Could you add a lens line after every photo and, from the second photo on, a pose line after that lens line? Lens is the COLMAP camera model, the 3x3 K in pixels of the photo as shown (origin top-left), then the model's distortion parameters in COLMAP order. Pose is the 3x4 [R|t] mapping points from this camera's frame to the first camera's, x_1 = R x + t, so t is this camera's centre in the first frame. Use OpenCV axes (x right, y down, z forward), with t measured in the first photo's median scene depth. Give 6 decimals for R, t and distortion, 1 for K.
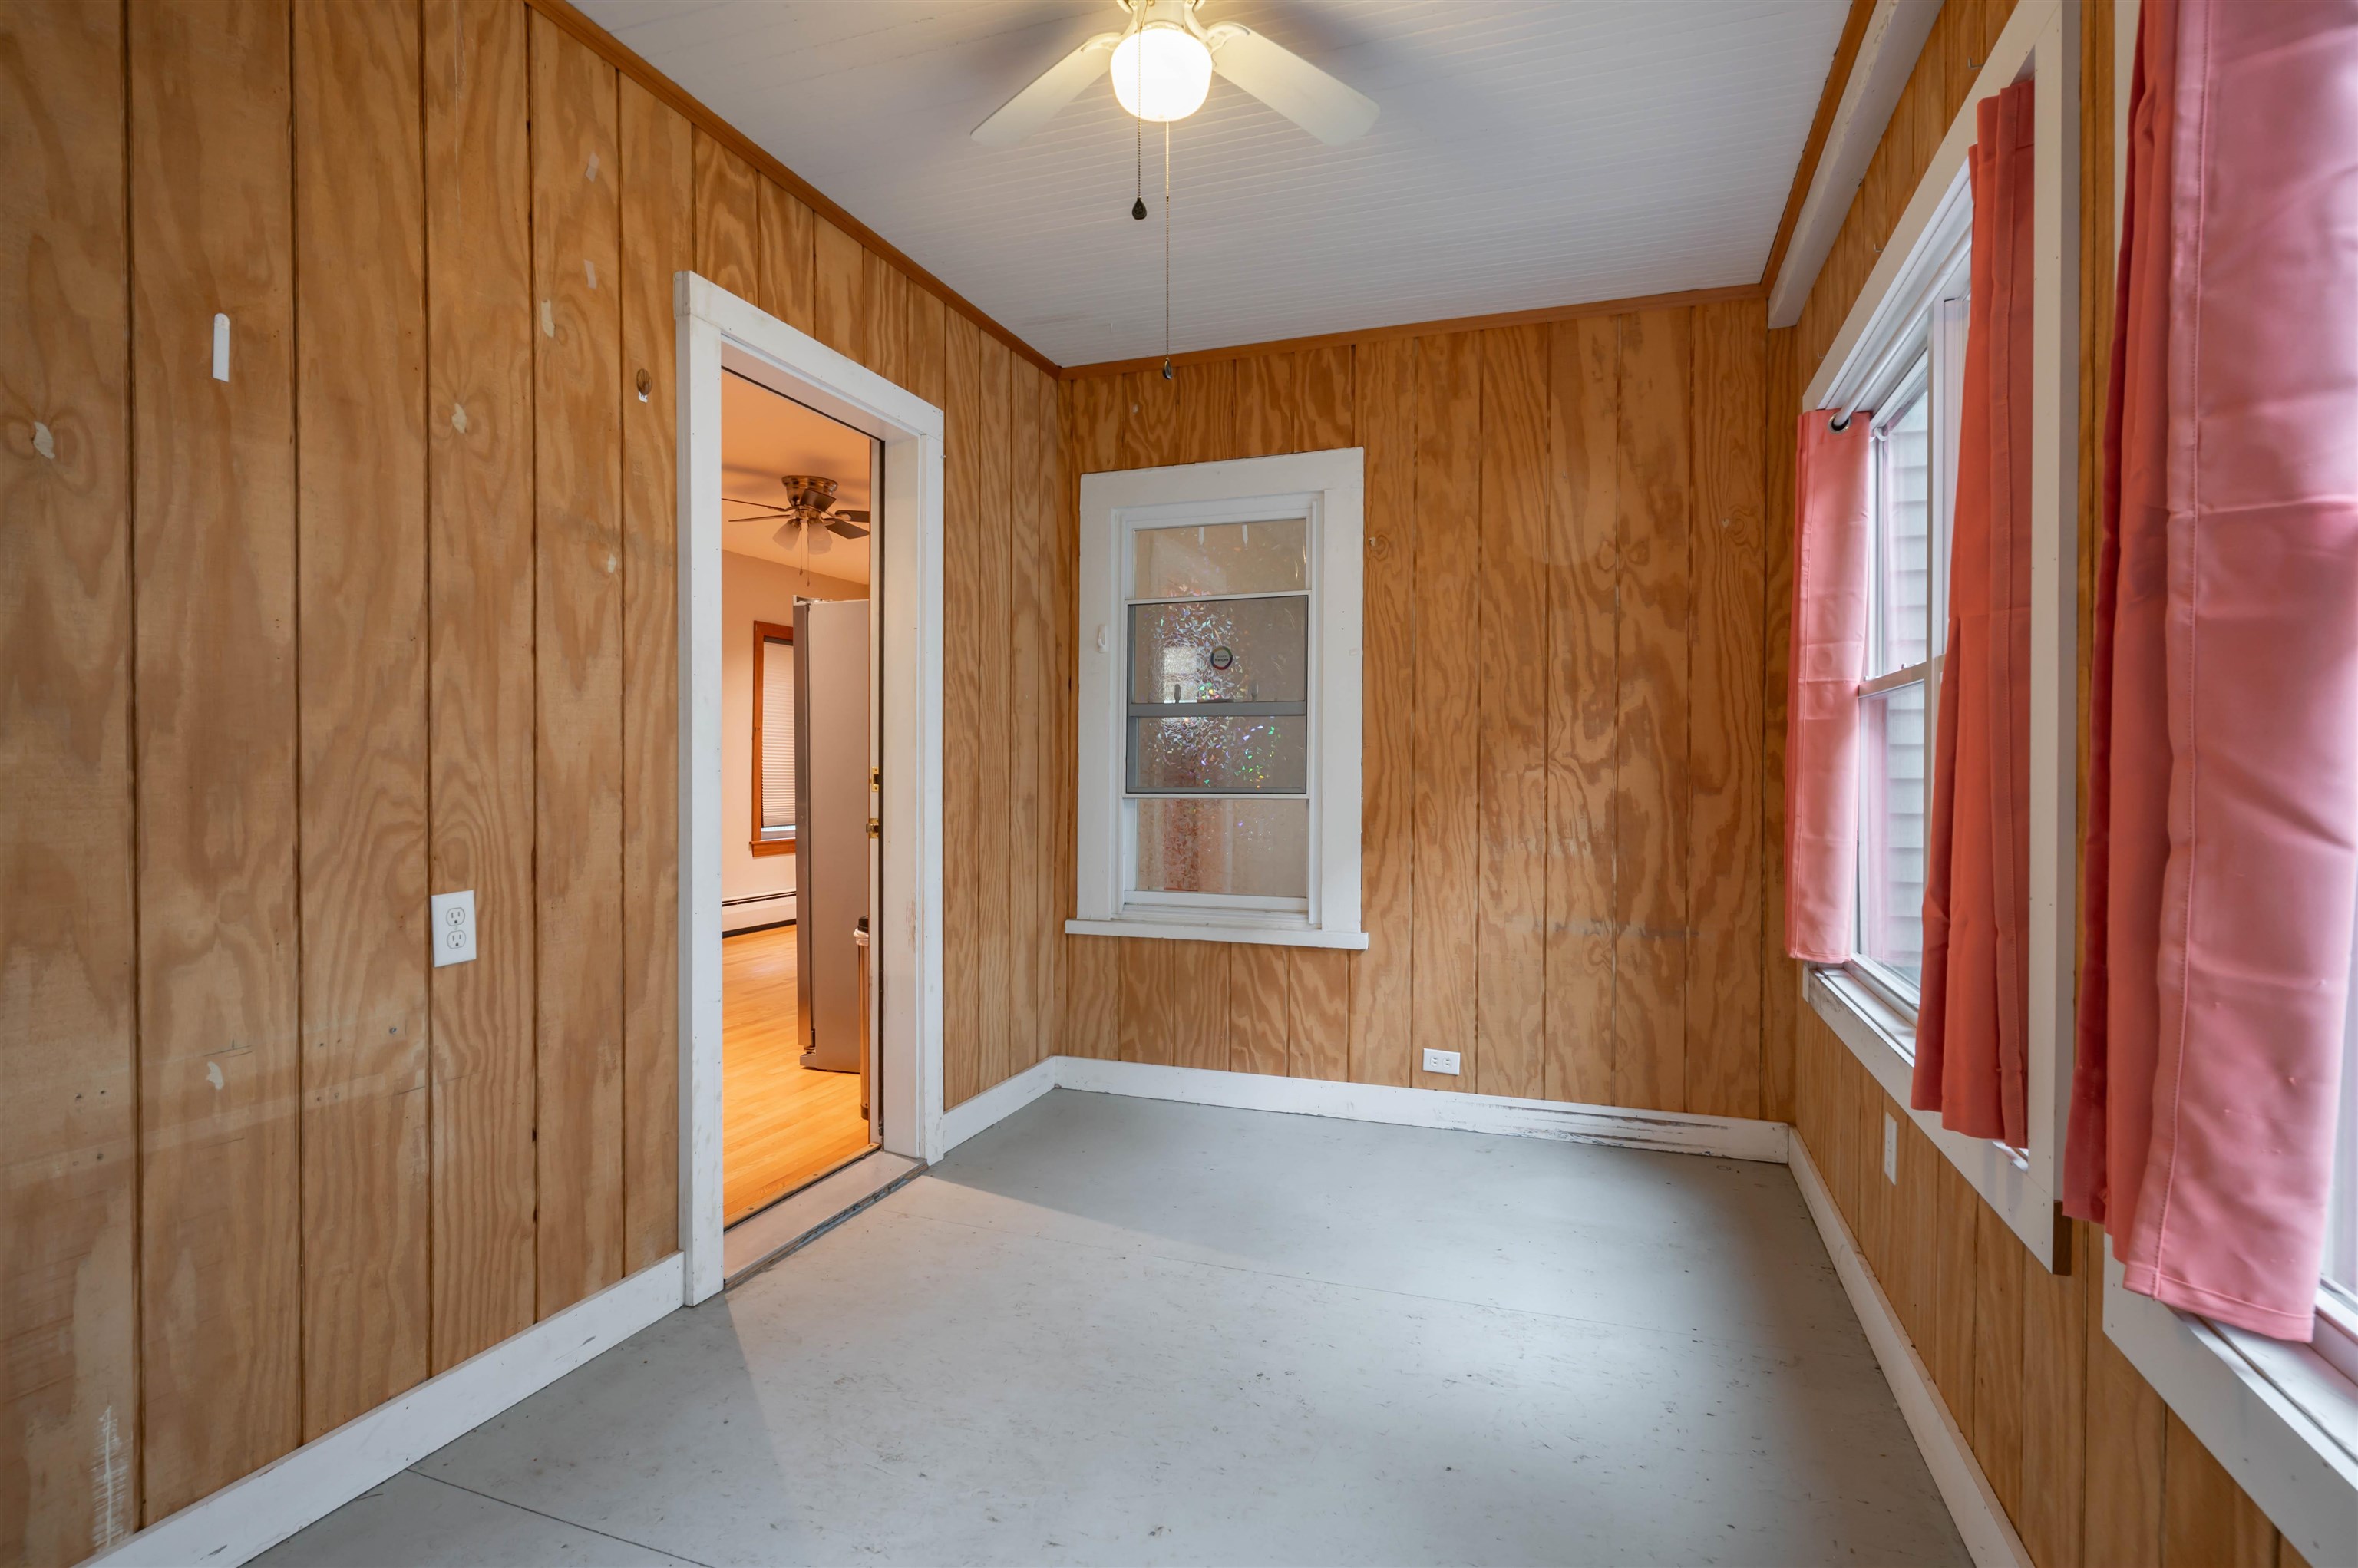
lens RADIAL K [[1146.6, 0, 1168.2], [0, 1146.6, 785.9], [0, 0, 1]] dist [-0.008934, 0.002939]
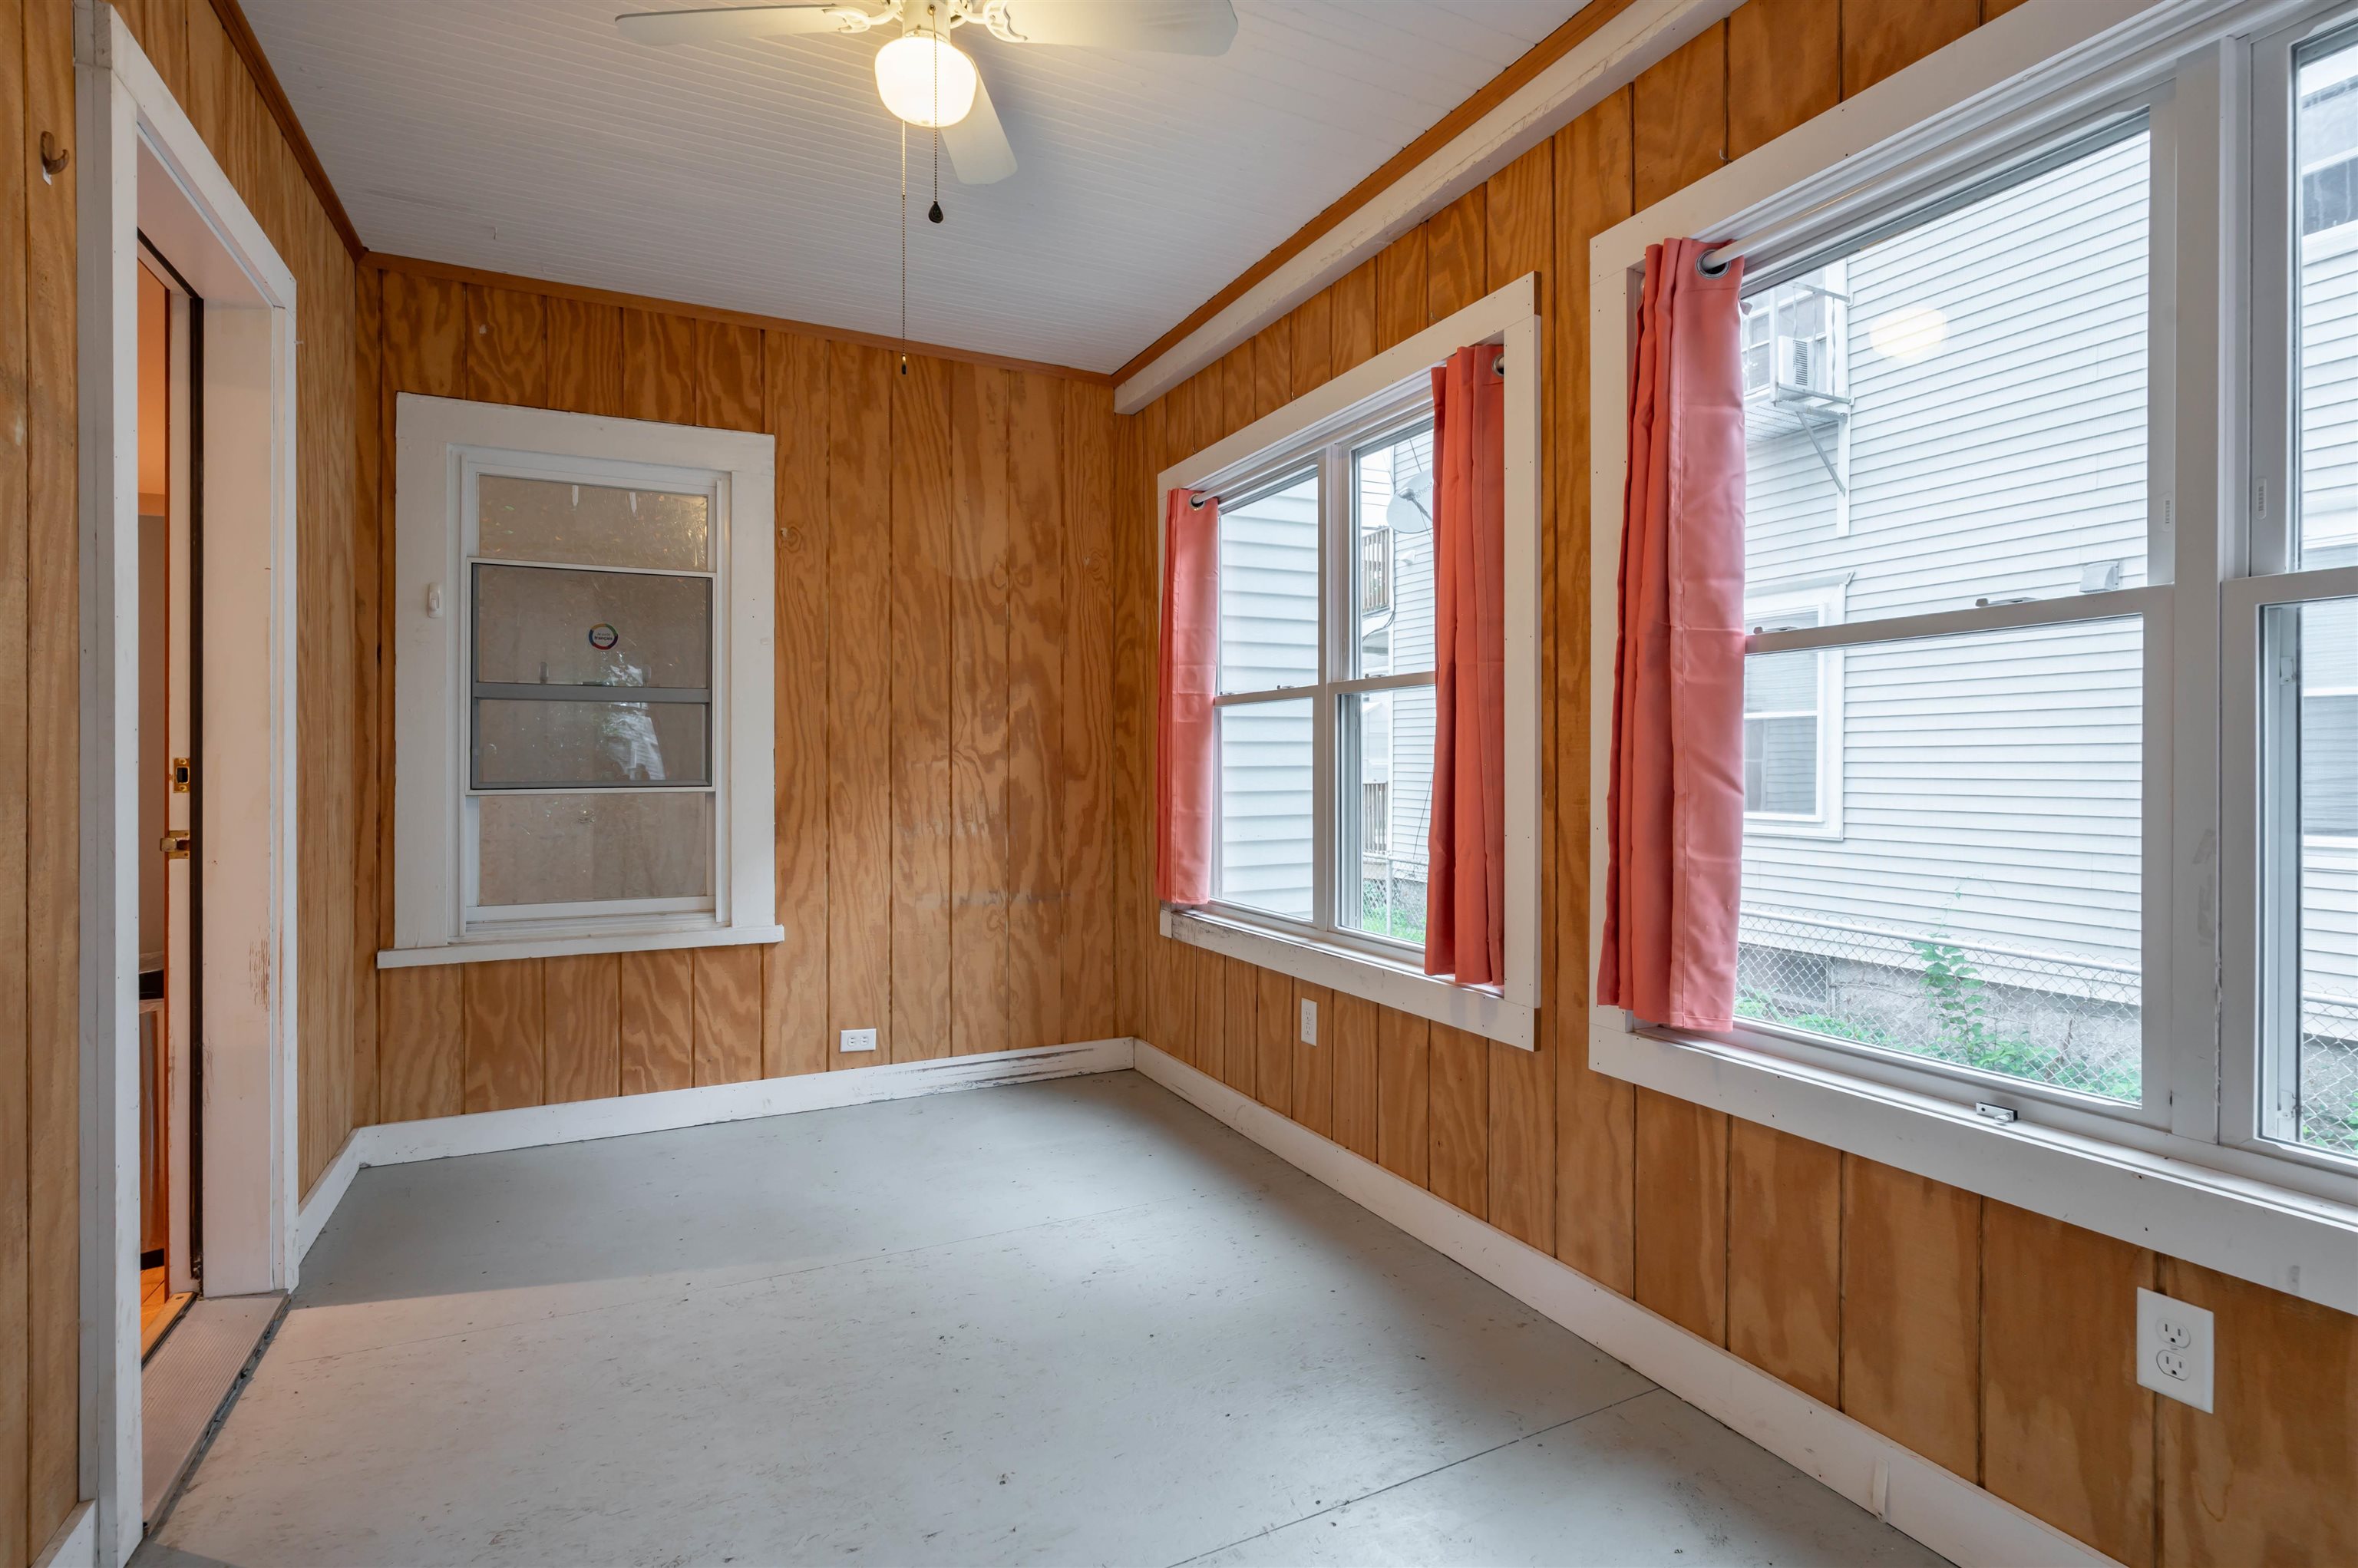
lens RADIAL K [[1146.6, 0, 1159.3], [0, 1146.6, 773.0], [0, 0, 1]] dist [-0.008934, 0.002939]
pose [[0.695397, -0.008523, 0.718575, -0.339713], [0.011849, 0.999930, 0.000393, -0.000002], [-0.718528, 0.008241, 0.695449, 0.080150]]
